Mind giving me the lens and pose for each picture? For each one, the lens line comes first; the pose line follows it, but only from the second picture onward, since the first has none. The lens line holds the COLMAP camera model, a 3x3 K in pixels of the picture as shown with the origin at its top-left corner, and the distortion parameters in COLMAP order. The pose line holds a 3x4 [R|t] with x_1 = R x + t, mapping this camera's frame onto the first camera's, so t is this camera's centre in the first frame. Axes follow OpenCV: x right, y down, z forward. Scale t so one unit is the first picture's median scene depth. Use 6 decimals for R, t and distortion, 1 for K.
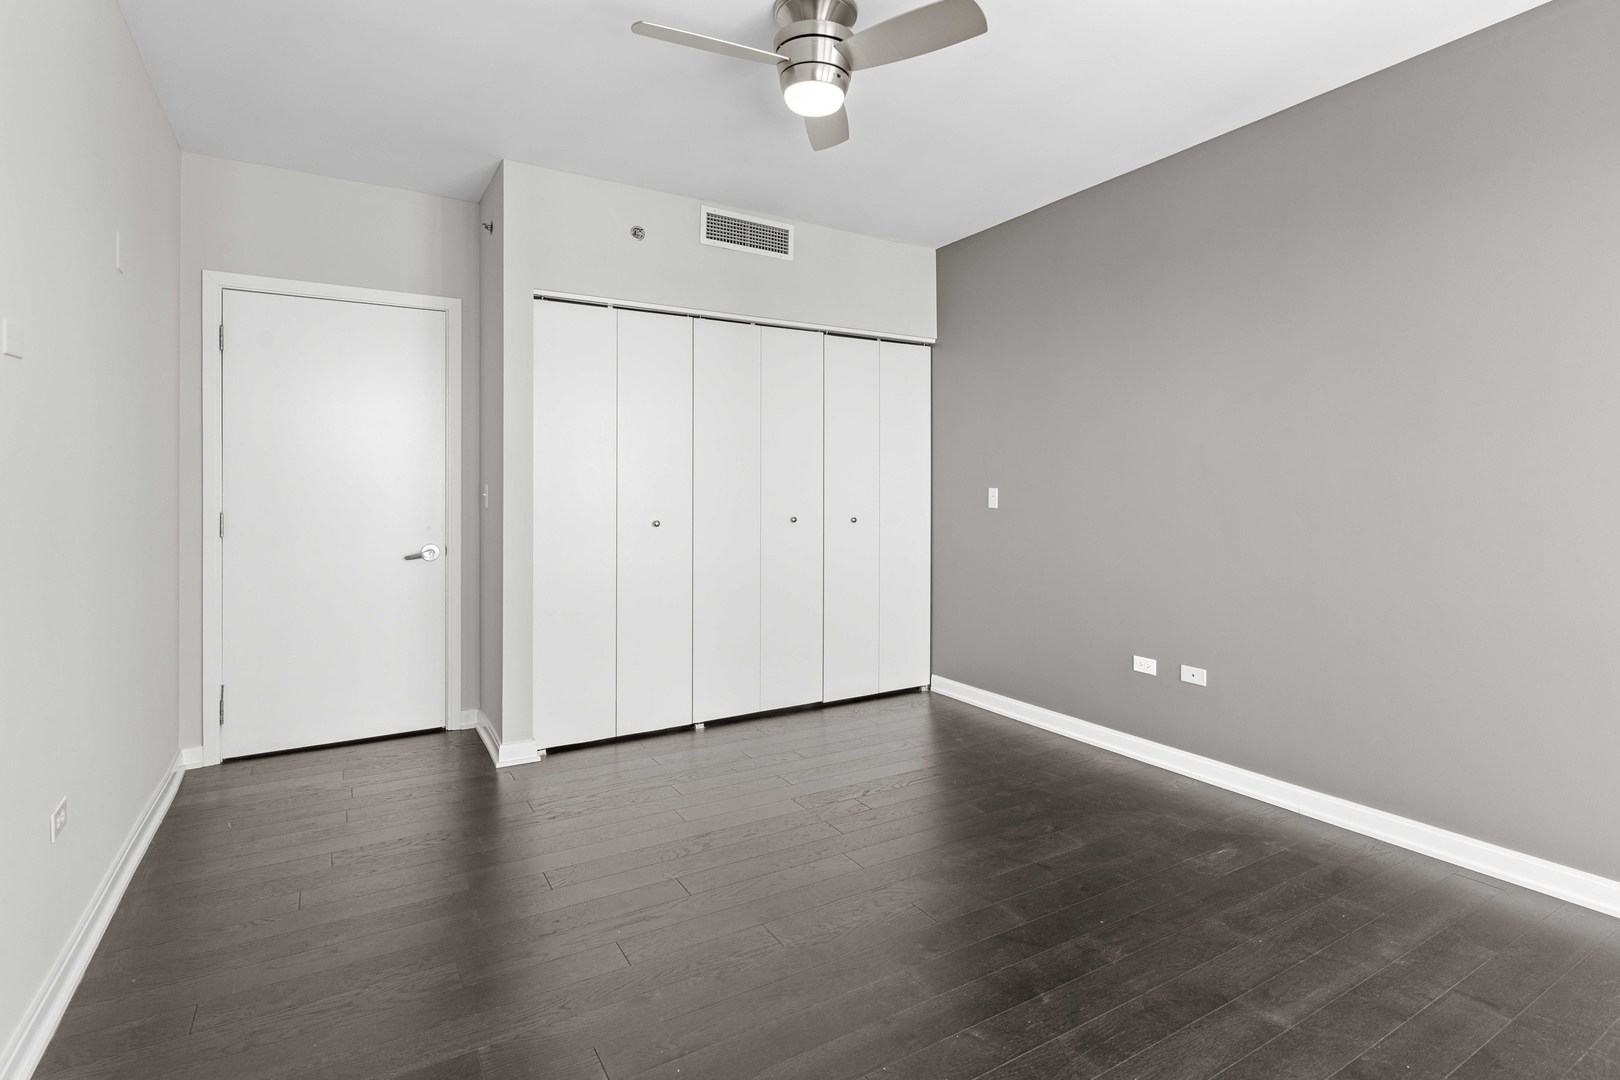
lens RADIAL K [[778.0, 0, 816.4], [0, 778.0, 505.8], [0, 0, 1]] dist [-0.001827, -0.000340]
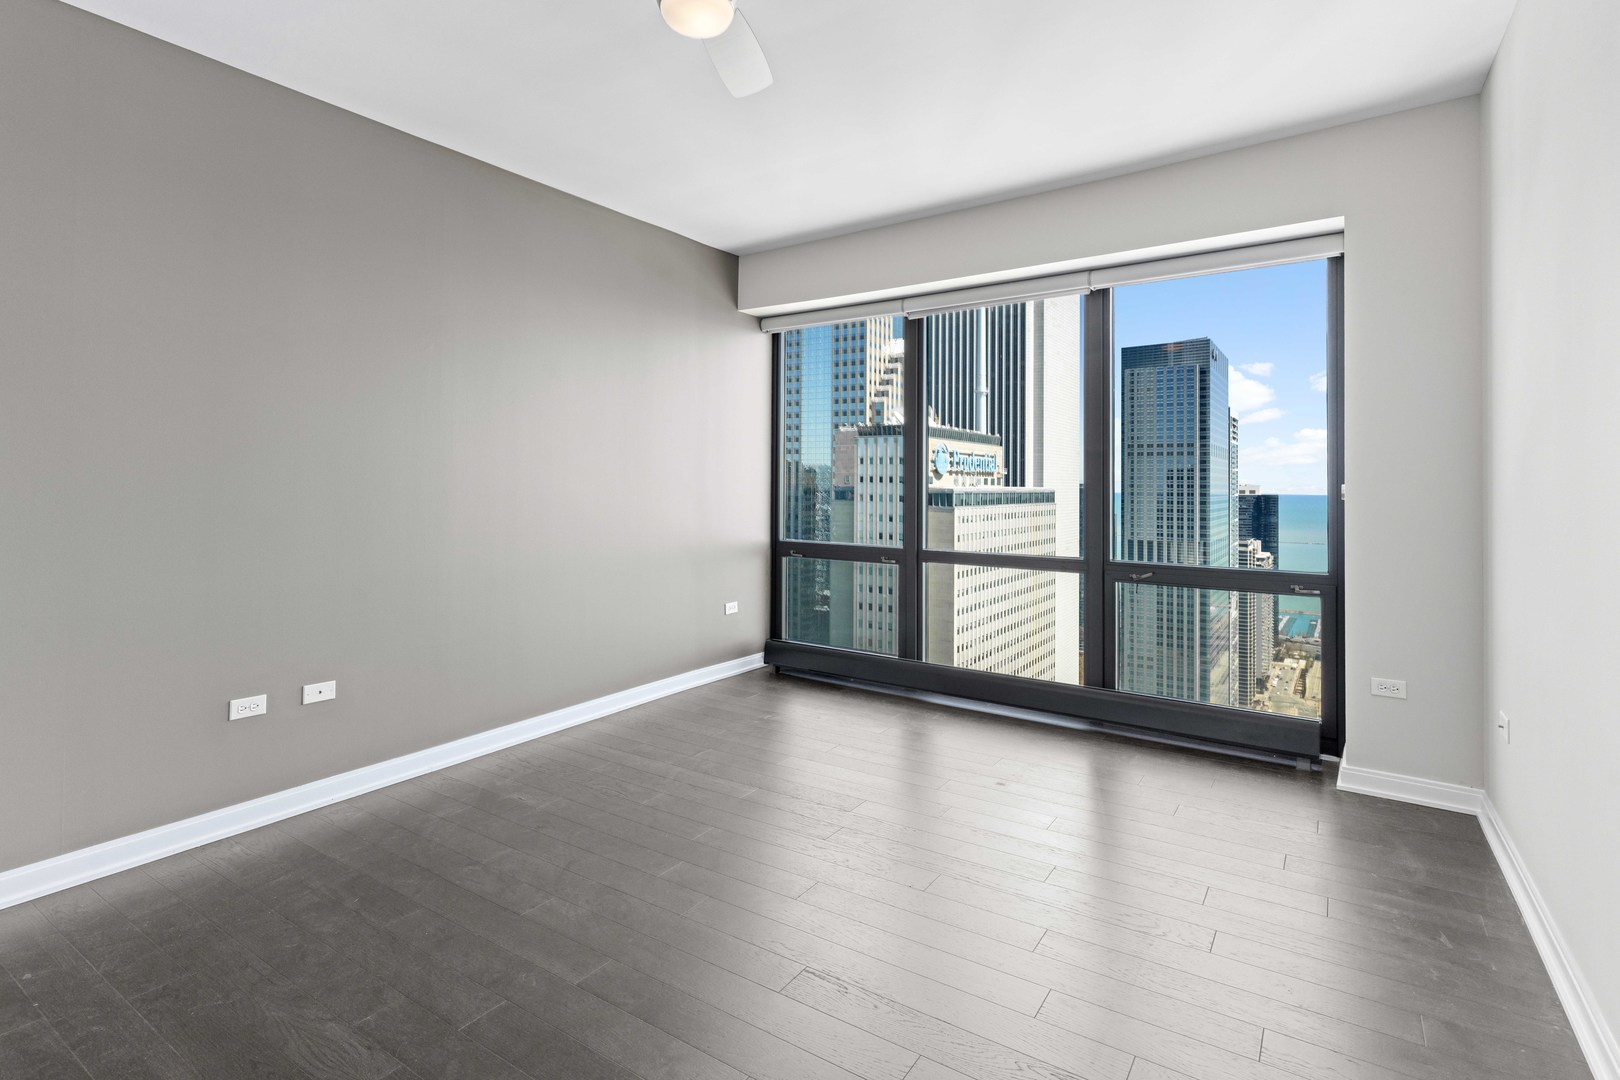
lens RADIAL K [[787.8, 0, 818.7], [0, 787.8, 468.8], [0, 0, 1]] dist [0.001233, 0.000270]
pose [[-0.445866, 0.014909, 0.894976, -0.587677], [0.001579, 0.999873, -0.015870, -0.024356], [-0.895099, -0.005662, -0.445832, 0.888285]]
